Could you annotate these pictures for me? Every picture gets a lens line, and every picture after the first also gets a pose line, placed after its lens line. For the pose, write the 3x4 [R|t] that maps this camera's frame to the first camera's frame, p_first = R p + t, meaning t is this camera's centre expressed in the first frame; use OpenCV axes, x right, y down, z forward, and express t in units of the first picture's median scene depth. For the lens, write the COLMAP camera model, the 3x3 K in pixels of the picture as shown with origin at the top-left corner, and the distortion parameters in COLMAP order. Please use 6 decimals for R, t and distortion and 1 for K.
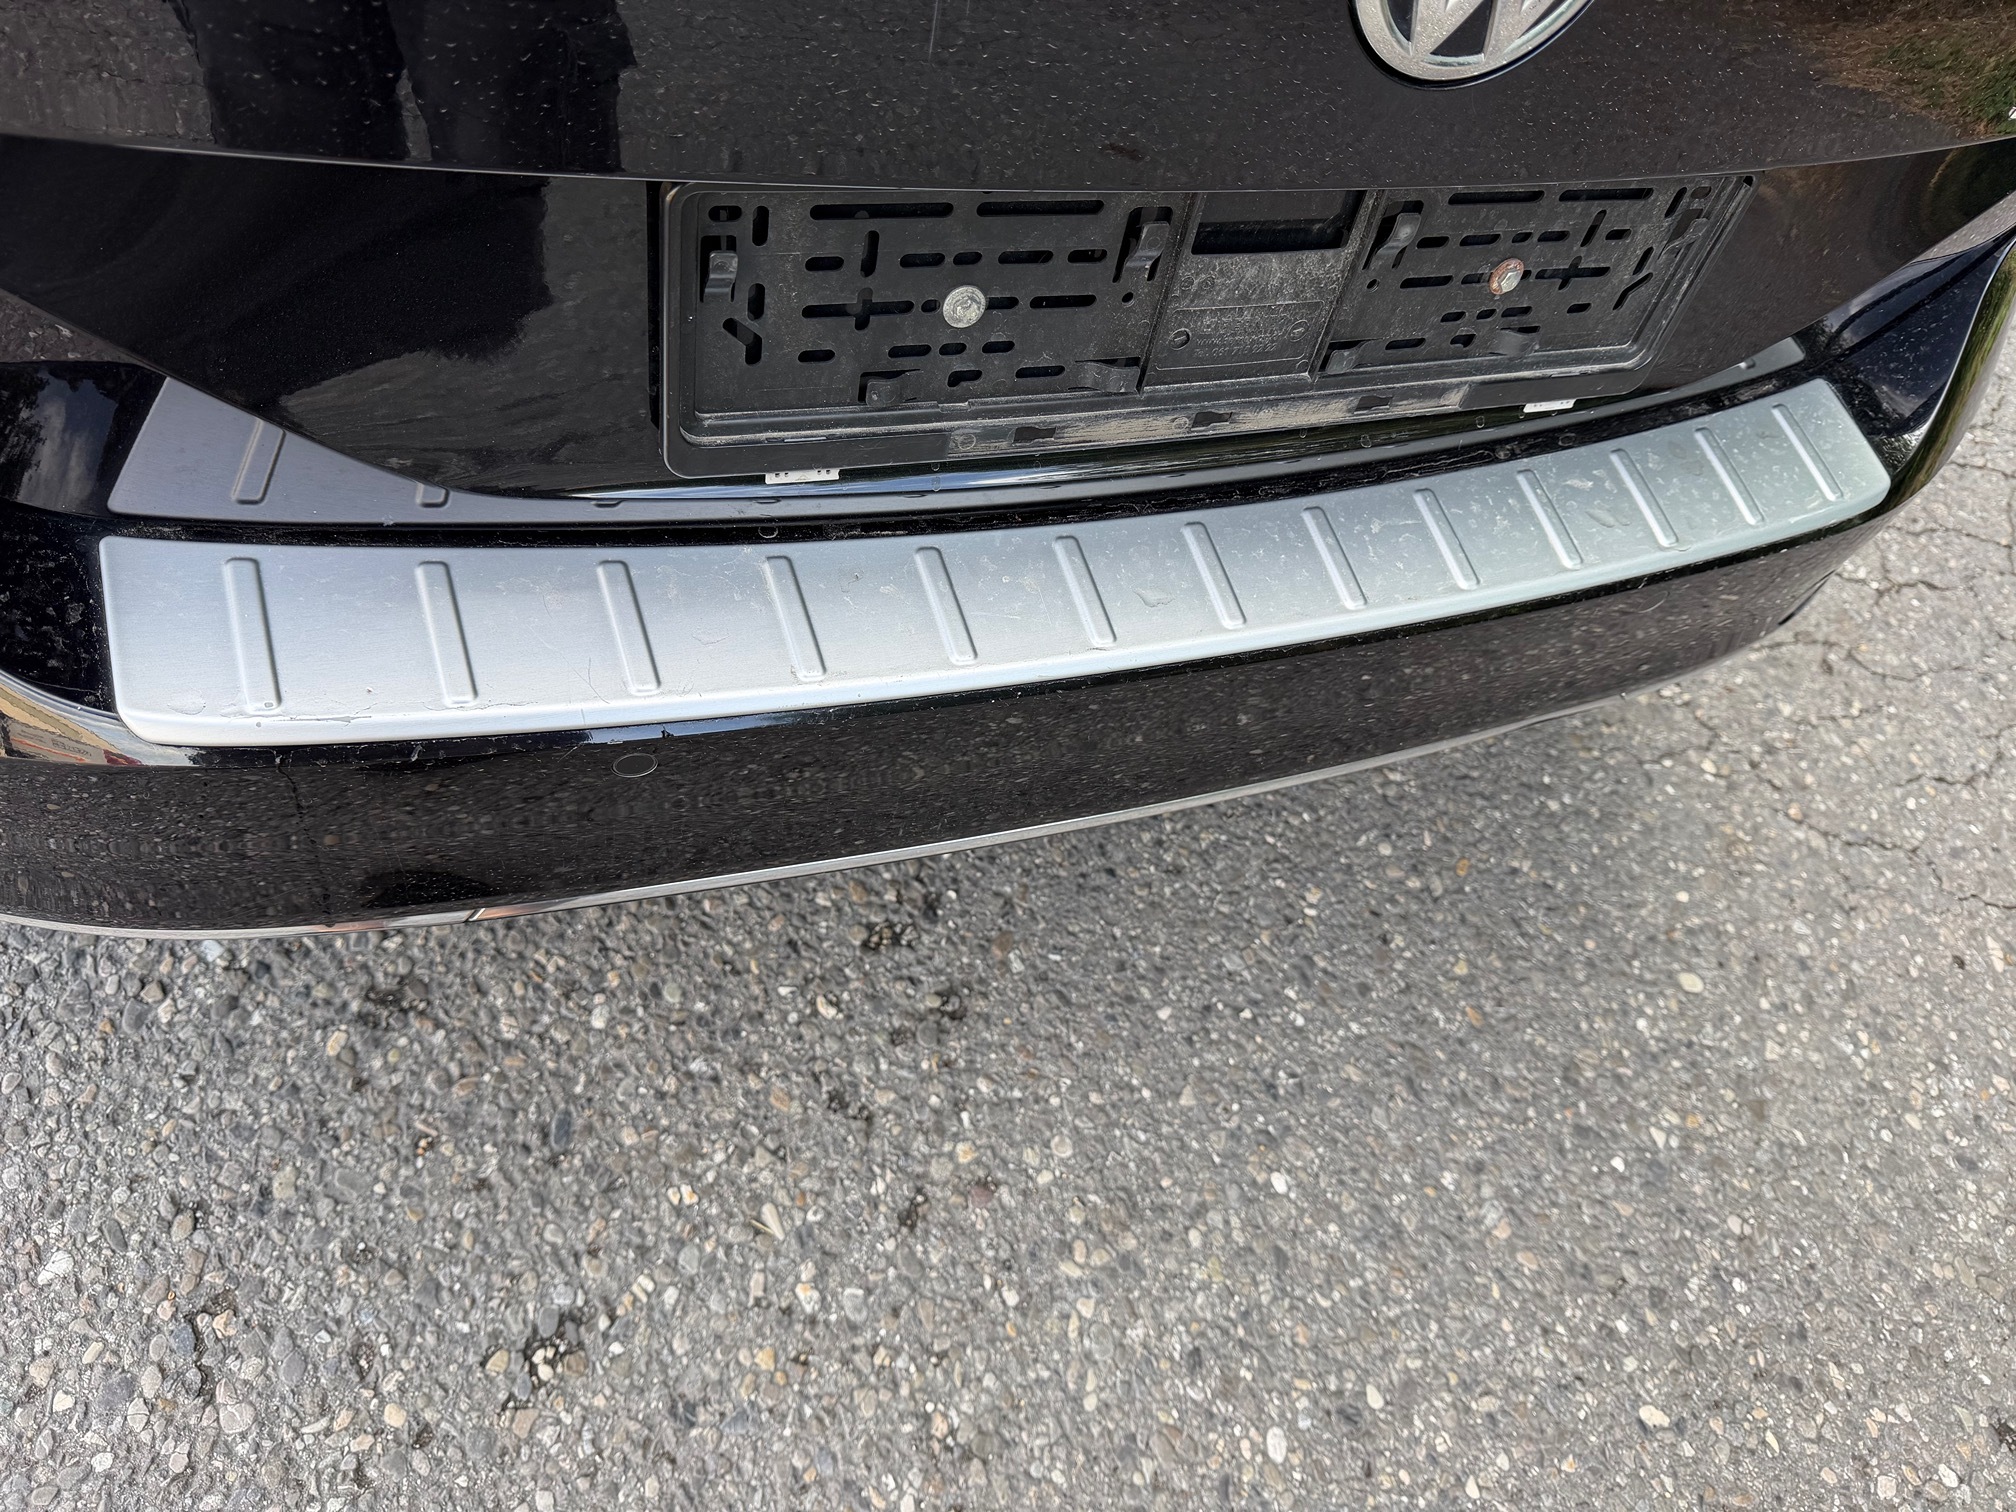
lens RADIAL K [[1433.7, 0, 1008.0], [0, 1433.7, 756.0], [0, 0, 1]] dist [-0.018318, 0.001784]
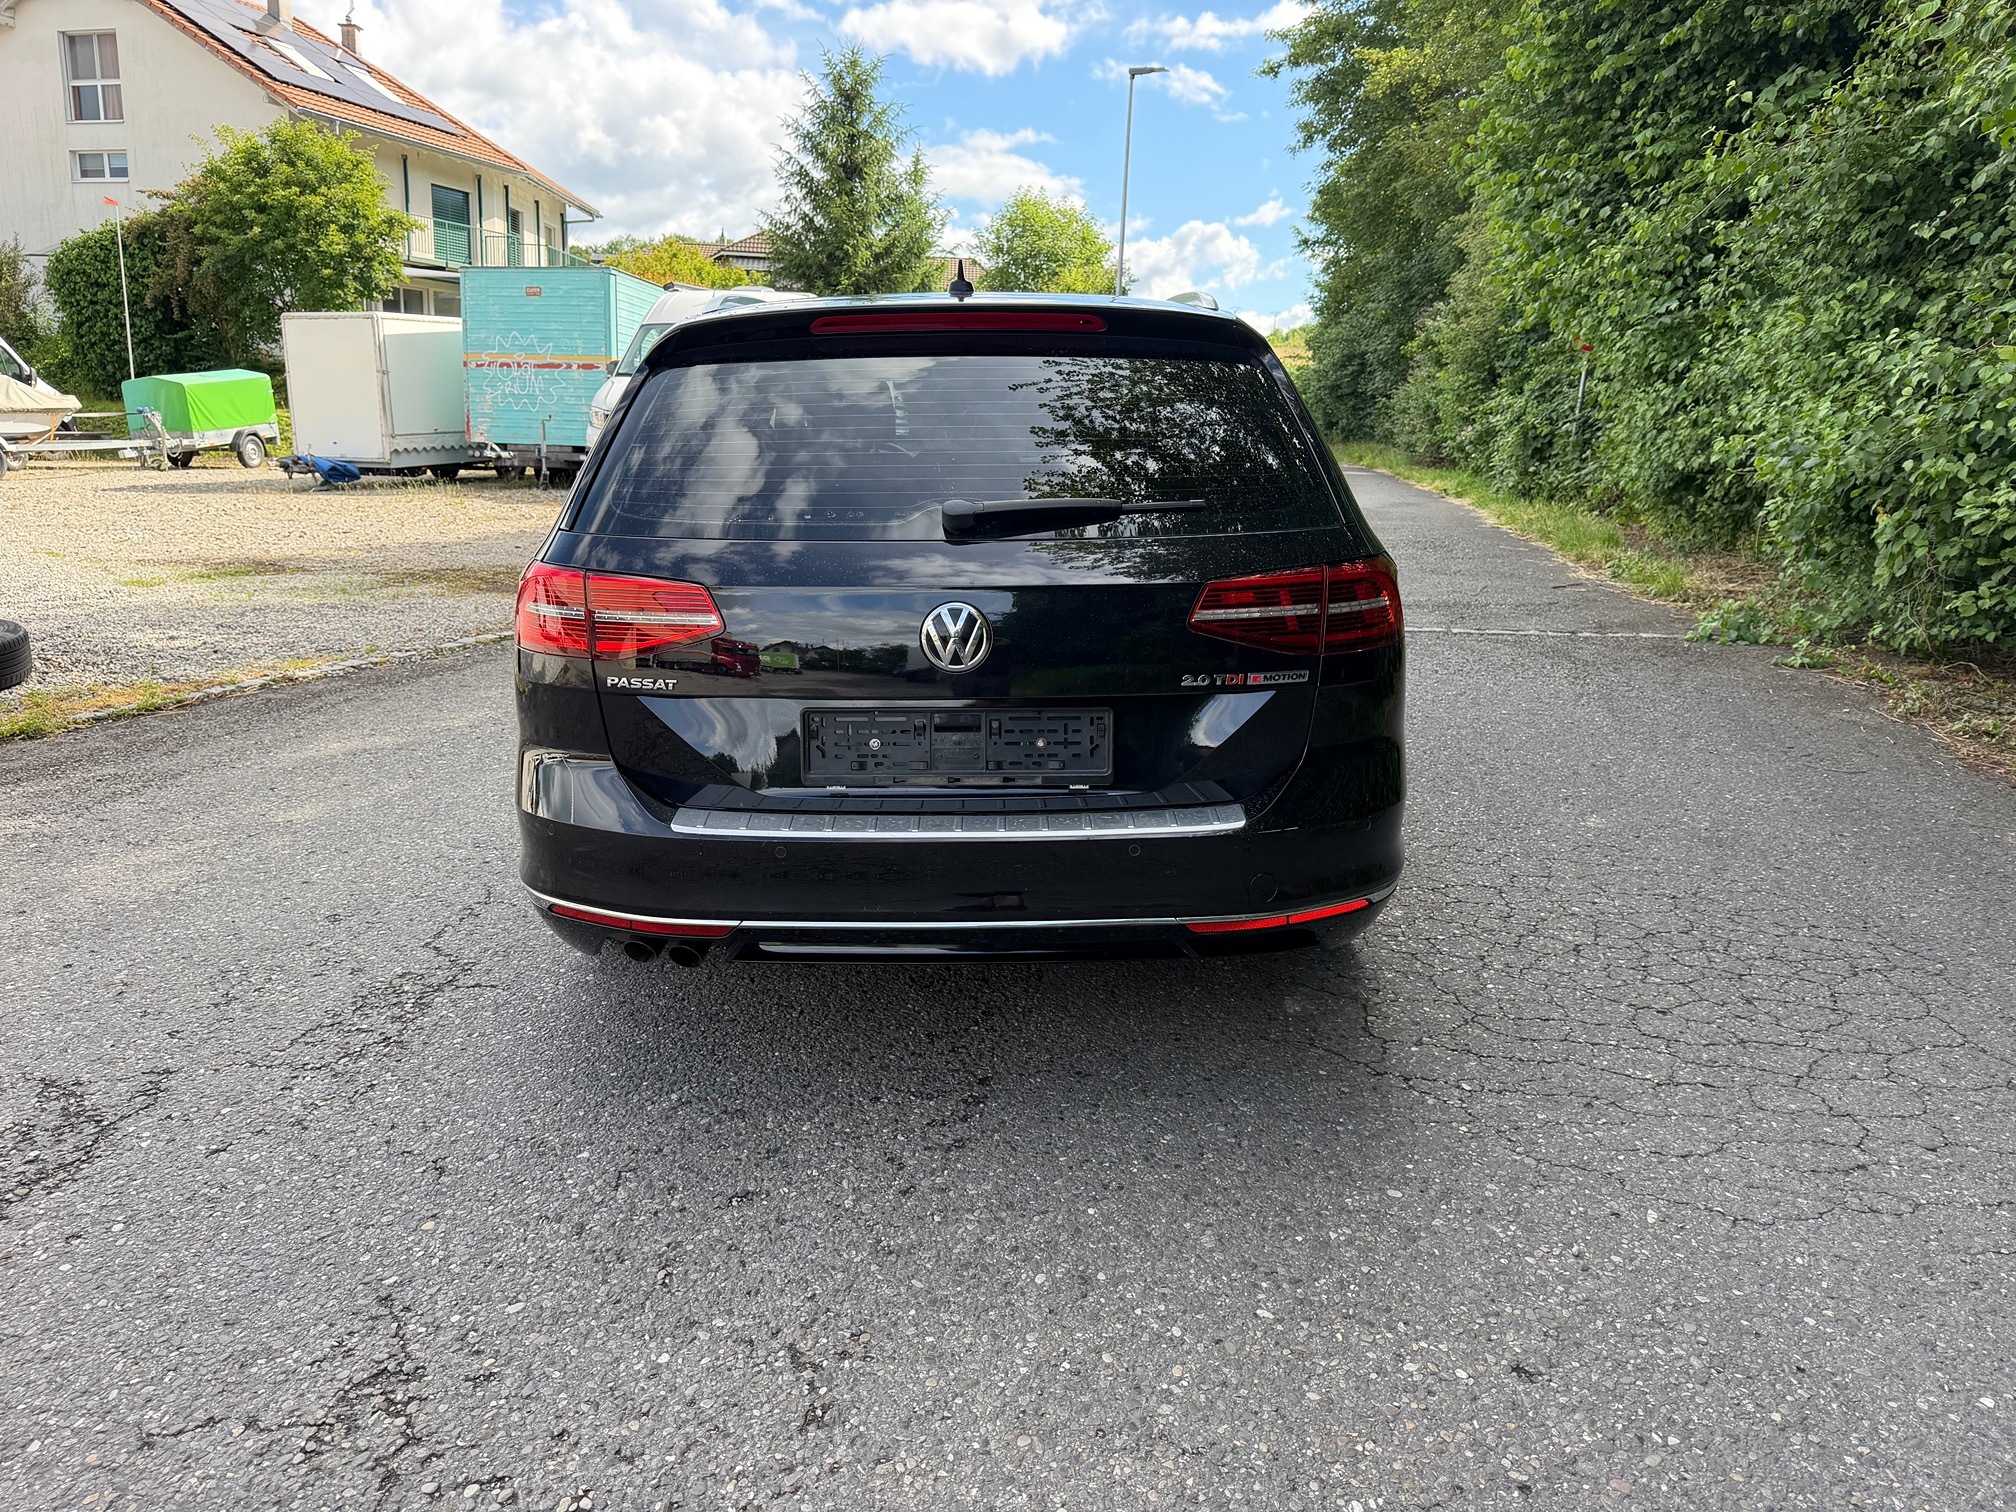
lens RADIAL K [[1432.9, 0, 1008.0], [0, 1432.9, 756.0], [0, 0, 1]] dist [0.008589, -0.018741]
pose [[0.919794, -0.145377, -0.364478, 0.920791], [-0.156195, 0.716443, -0.679936, 1.244585], [0.359974, 0.682331, 0.636273, -0.742028]]
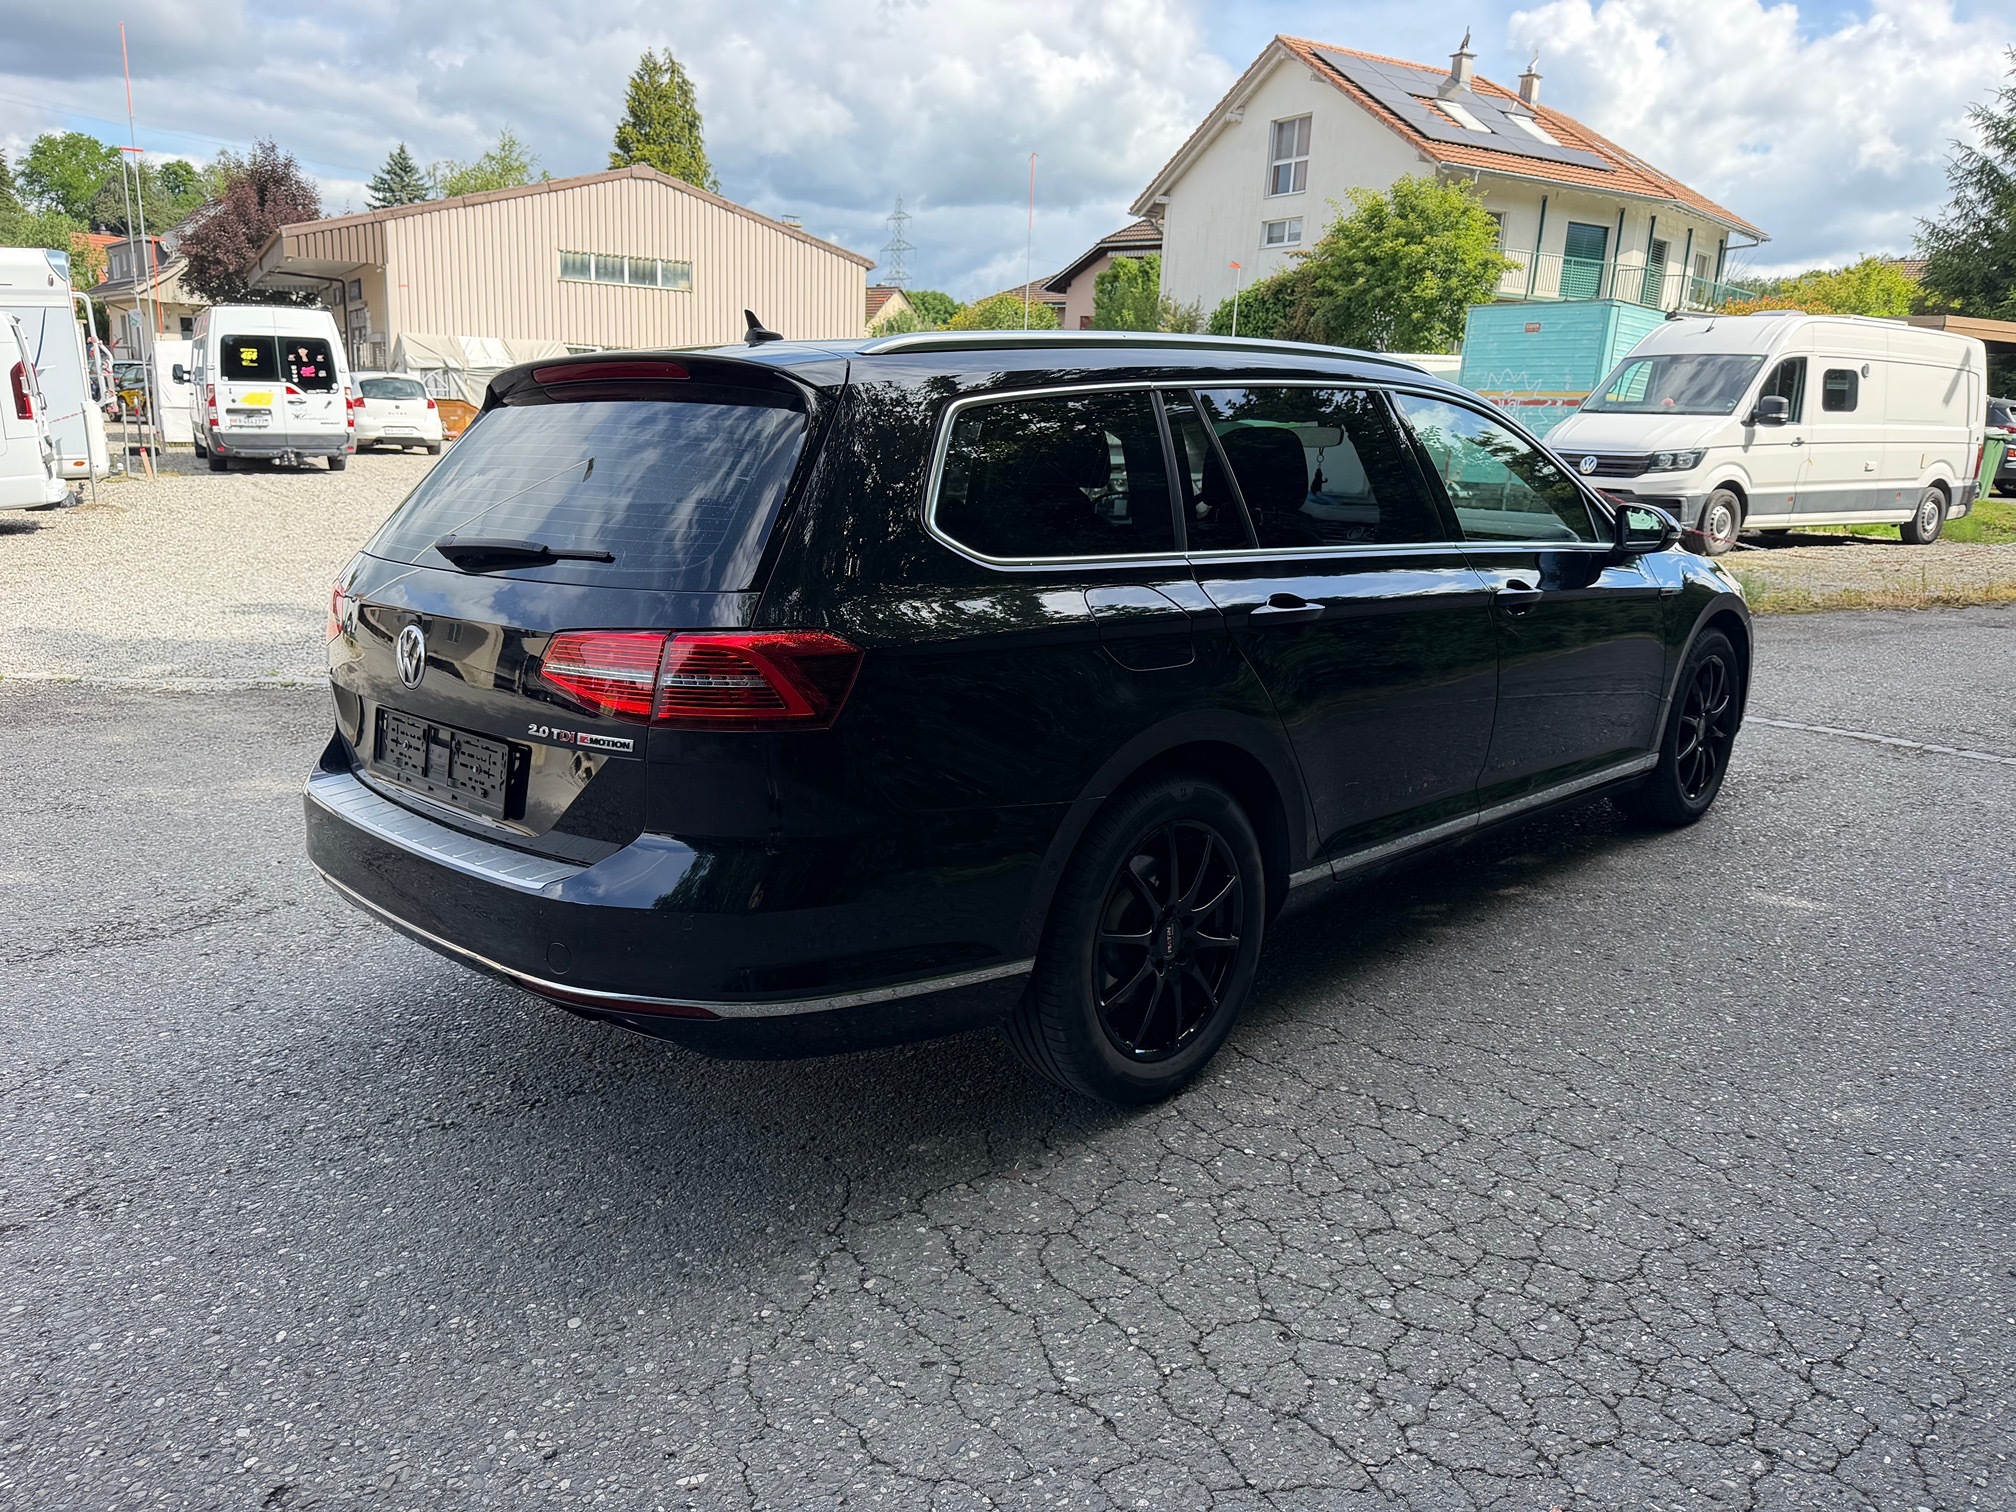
lens RADIAL K [[1449.1, 0, 1008.0], [0, 1449.1, 756.0], [0, 0, 1]] dist [-0.005745, -0.006493]
pose [[0.434665, -0.030061, -0.900090, 2.565546], [-0.698001, 0.620307, -0.357790, 0.014366], [0.569087, 0.783783, 0.248643, 0.490136]]
